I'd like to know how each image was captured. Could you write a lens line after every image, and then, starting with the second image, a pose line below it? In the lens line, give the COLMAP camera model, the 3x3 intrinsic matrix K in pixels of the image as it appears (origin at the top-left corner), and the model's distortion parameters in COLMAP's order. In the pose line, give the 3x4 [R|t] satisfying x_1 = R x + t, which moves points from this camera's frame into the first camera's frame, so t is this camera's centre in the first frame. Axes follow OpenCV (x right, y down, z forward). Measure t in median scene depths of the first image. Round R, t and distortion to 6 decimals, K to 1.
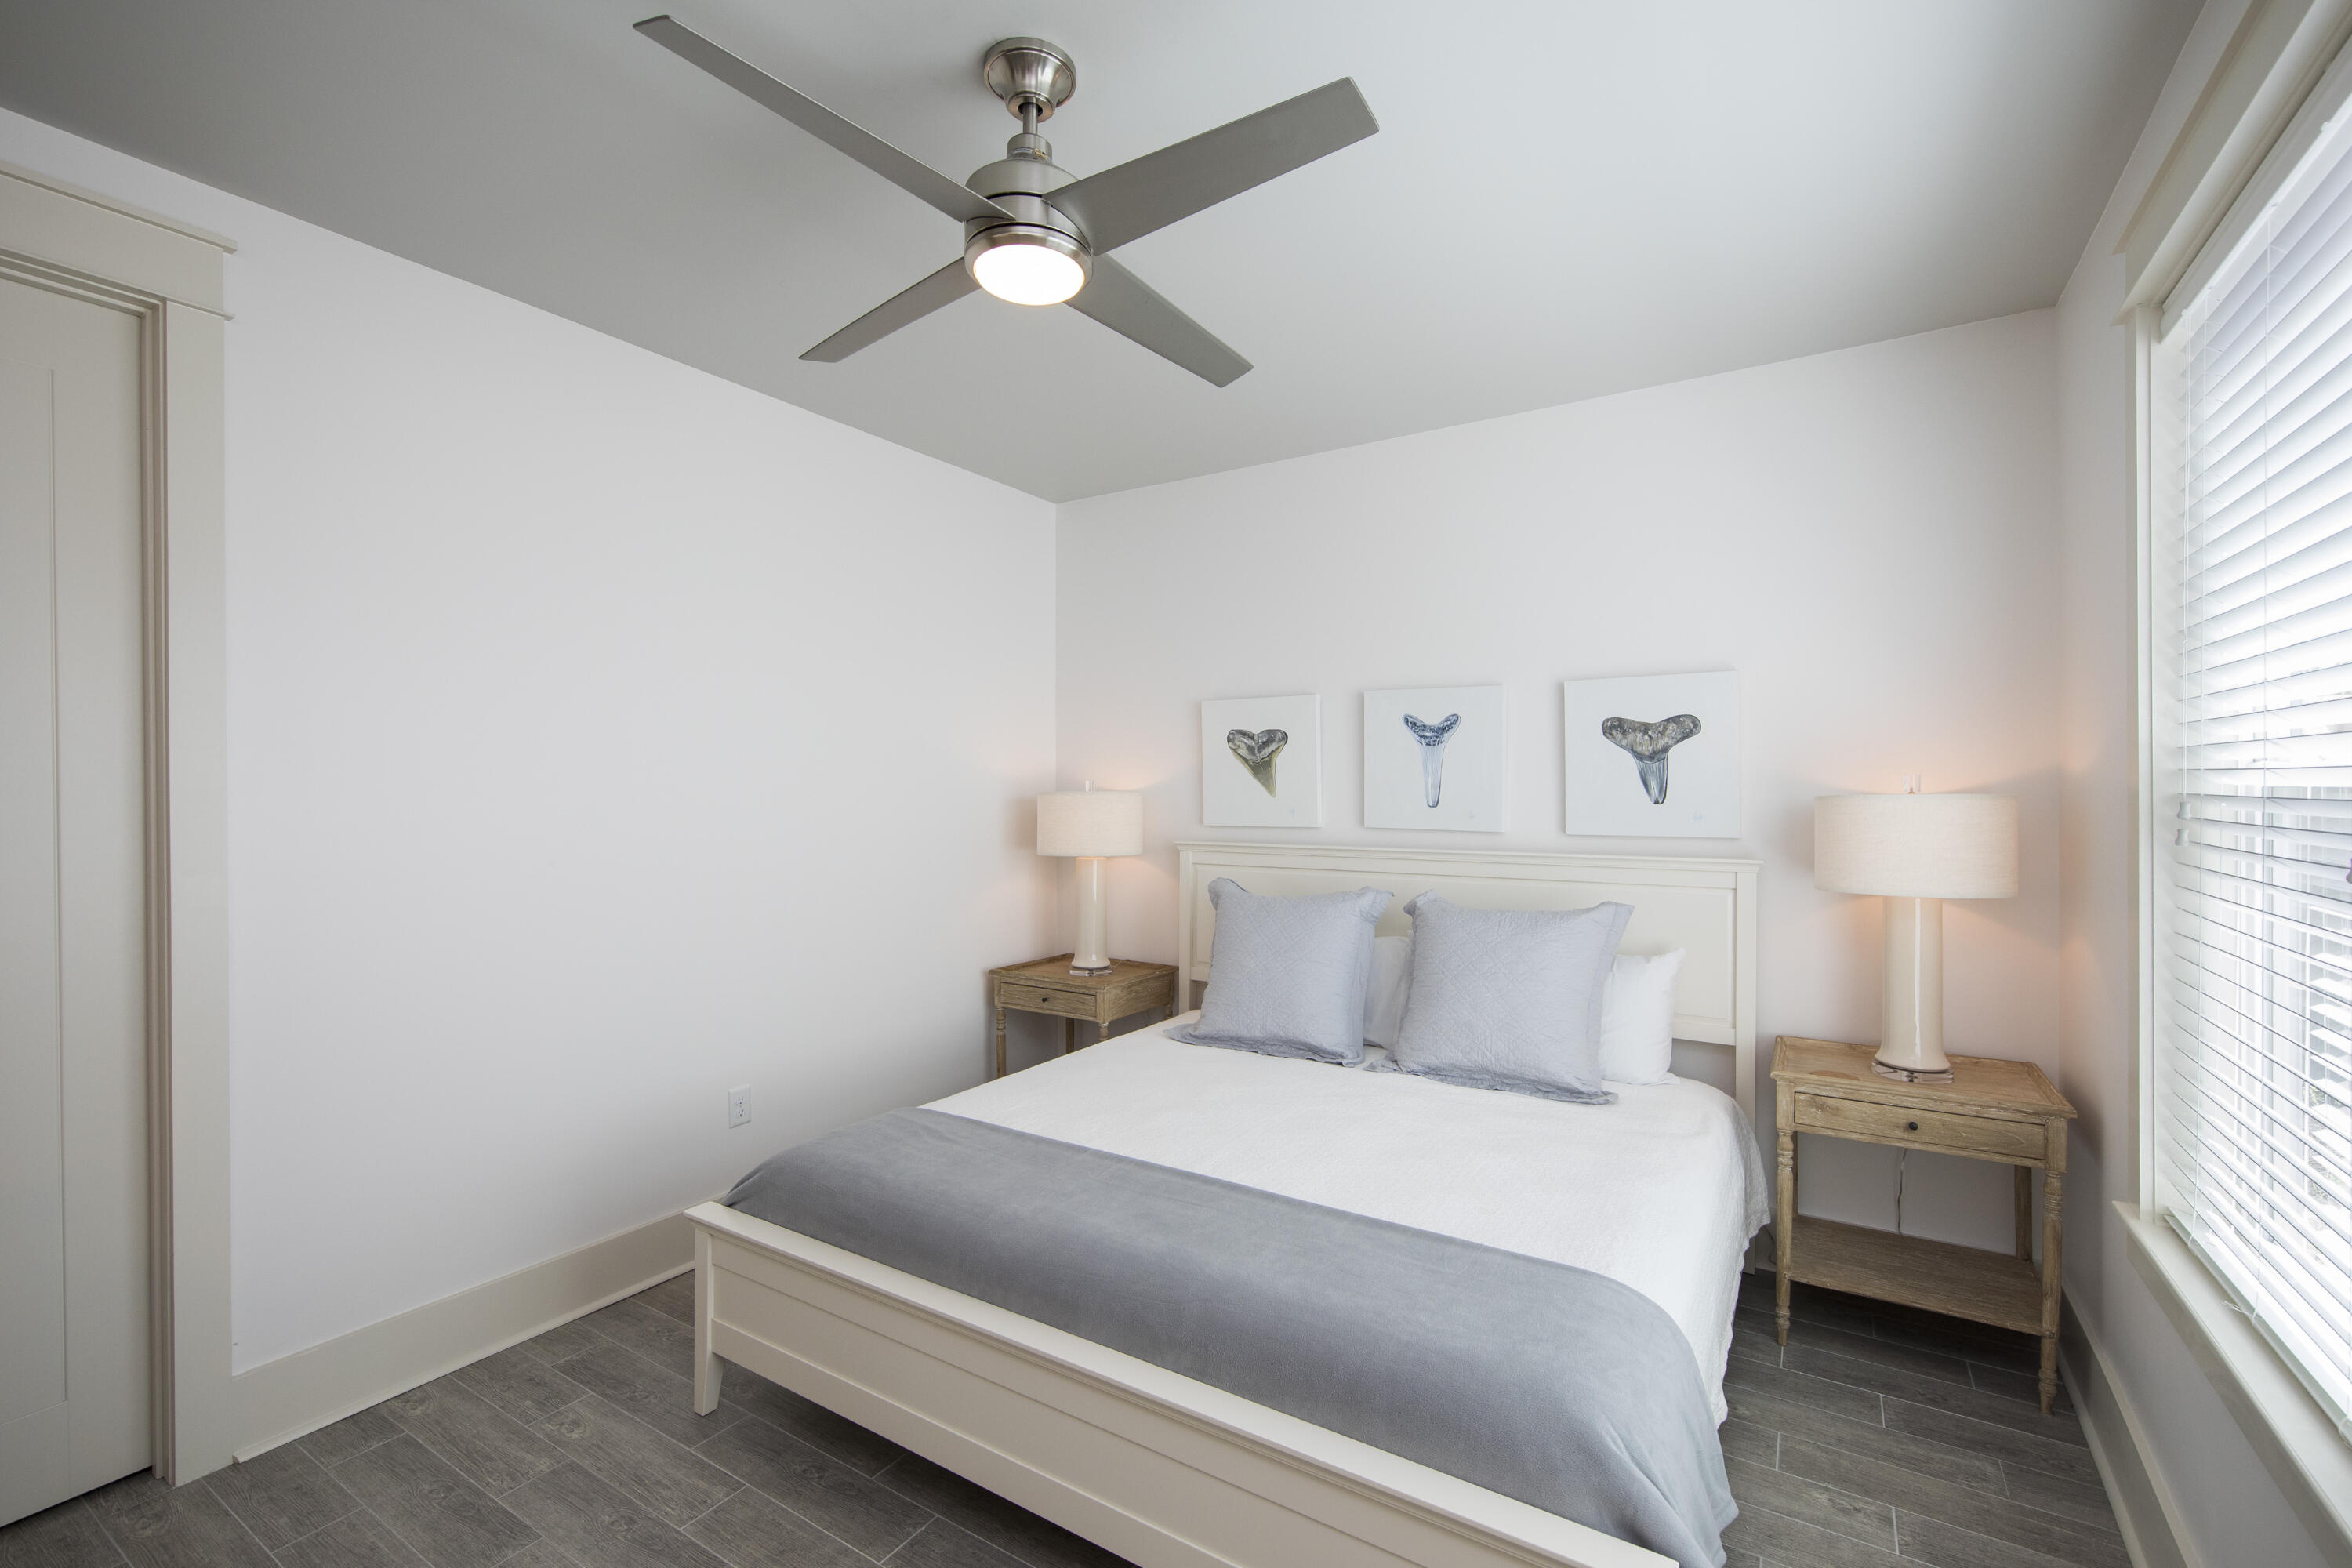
lens RADIAL K [[1016.1, 0, 1180.9], [0, 1016.1, 817.4], [0, 0, 1]] dist [0.023797, 0.000033]
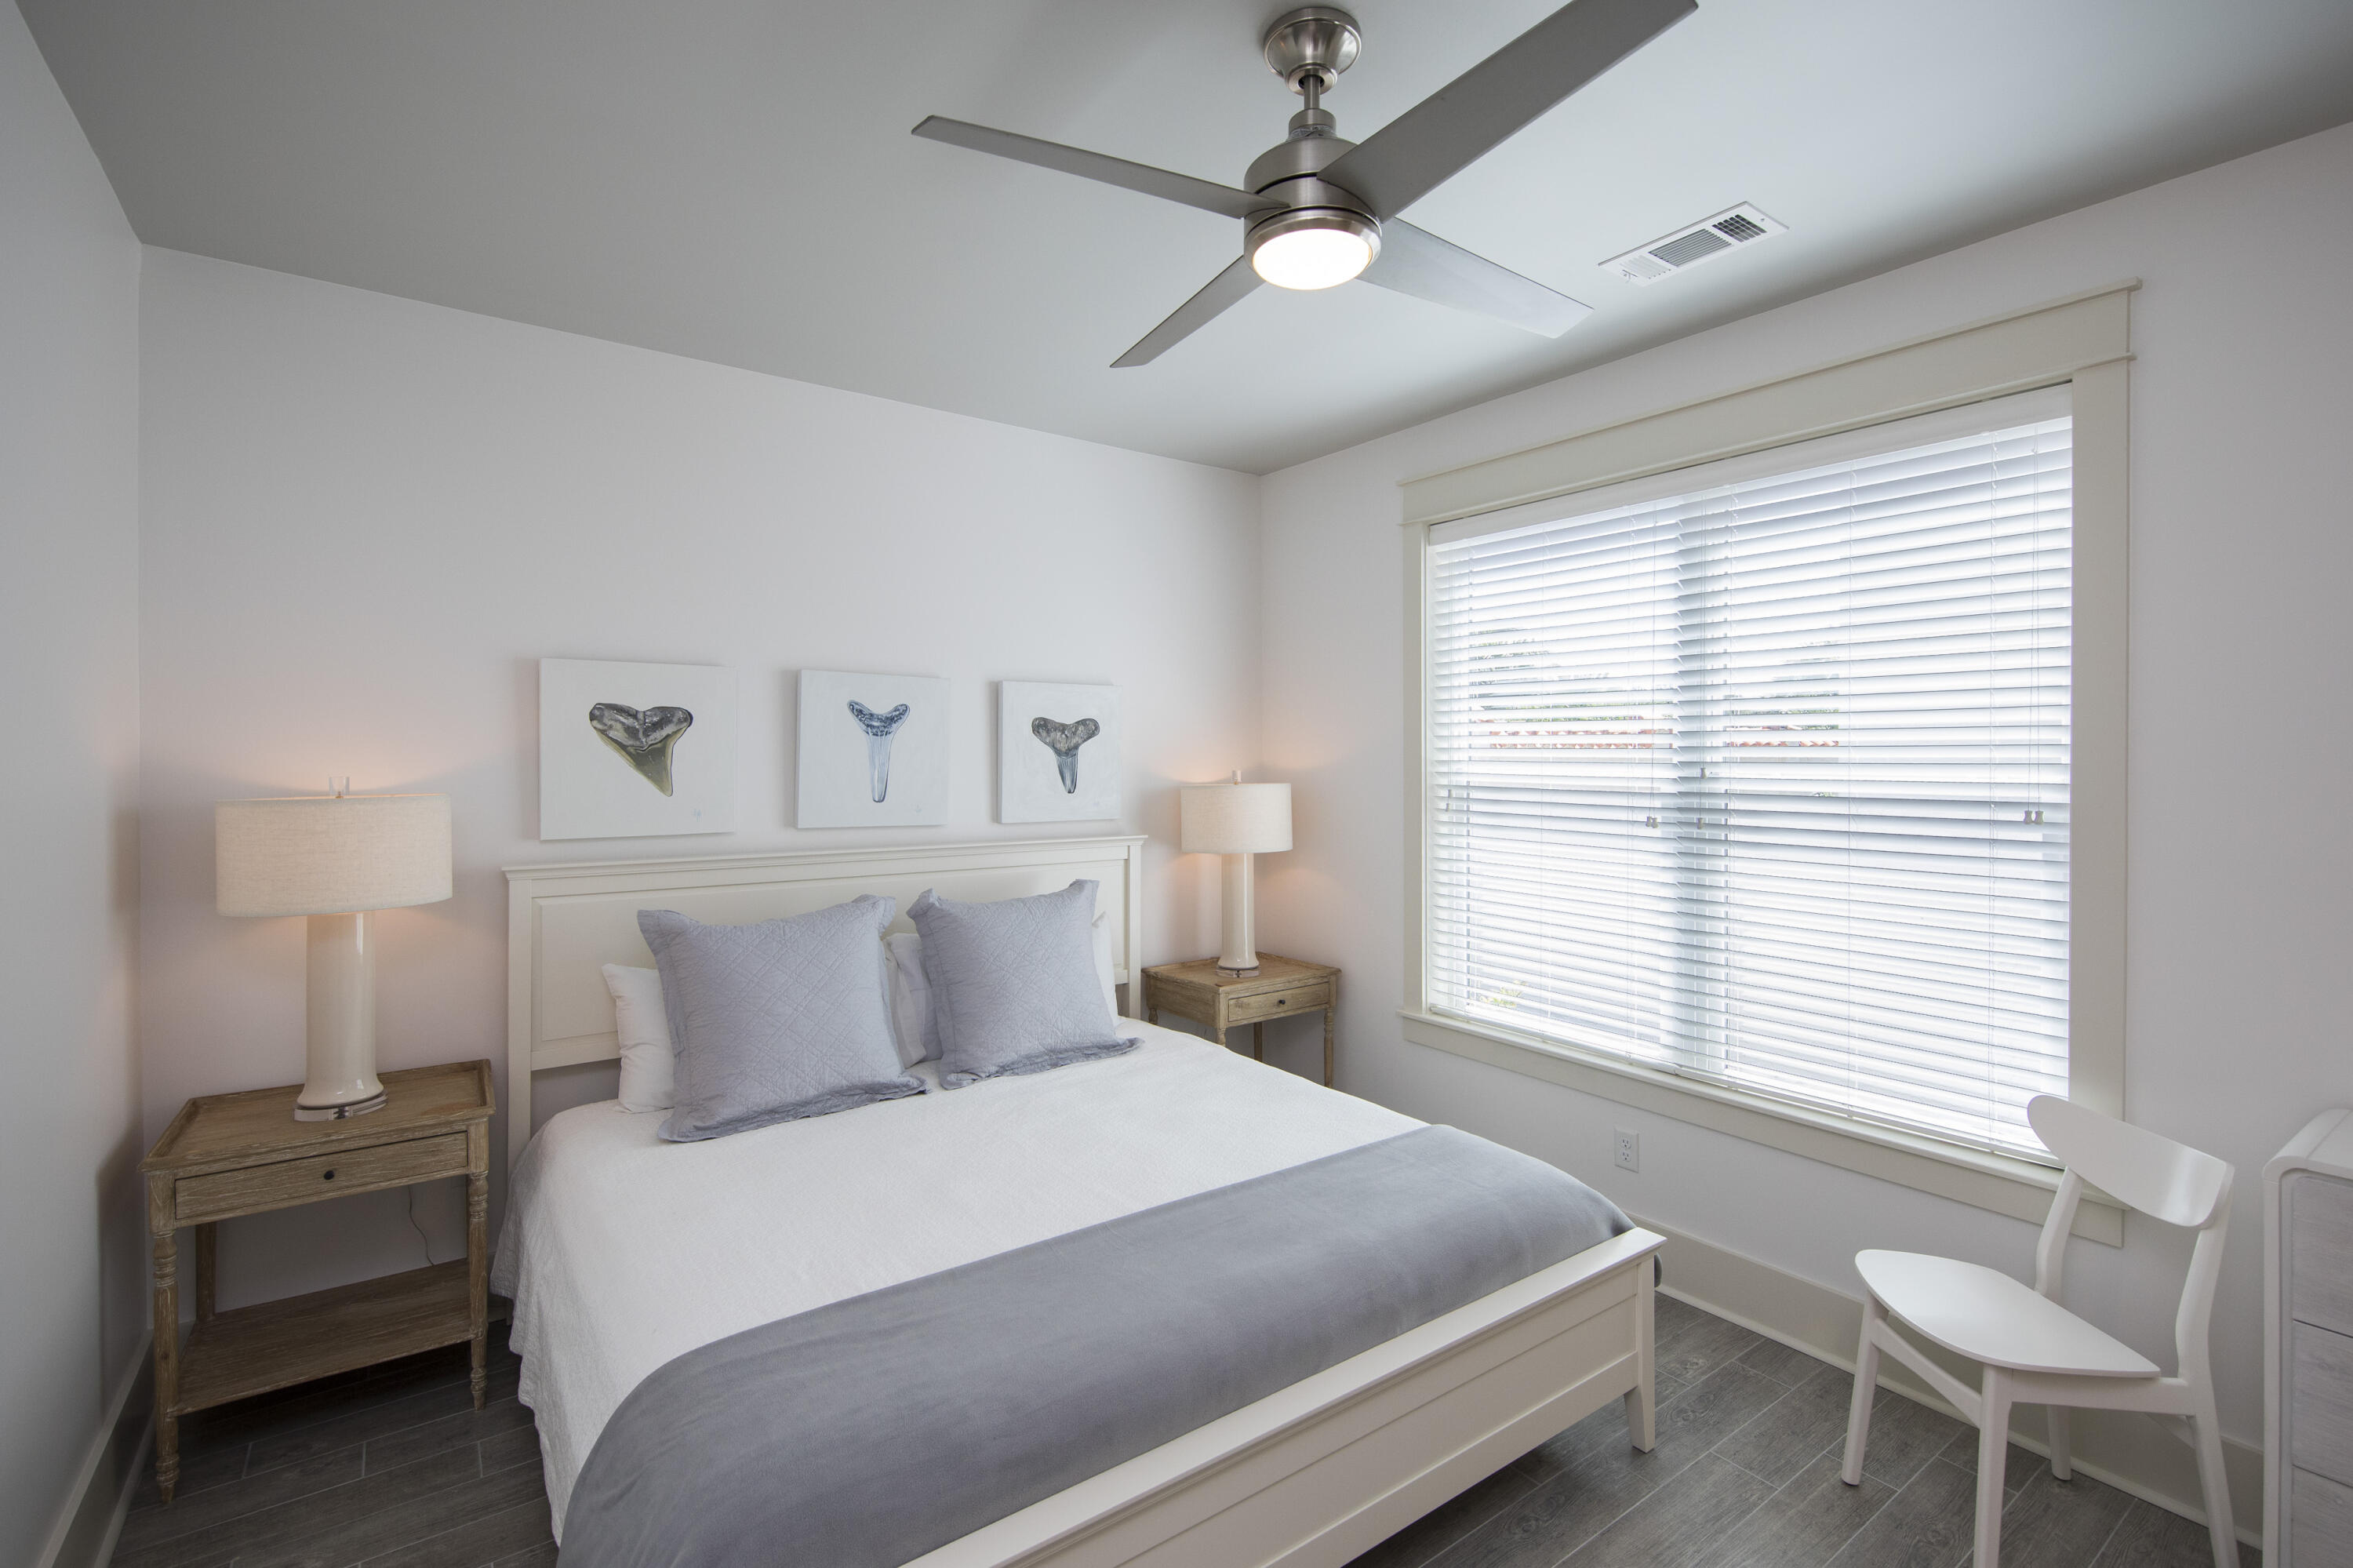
lens RADIAL K [[1043.9, 0, 1176.5], [0, 1043.9, 784.0], [0, 0, 1]] dist [-0.007511, -0.000293]
pose [[0.371879, -0.014723, 0.928164, -0.568288], [0.032168, 0.999478, 0.002966, -0.022179], [-0.927724, 0.028754, 0.372158, 0.418257]]
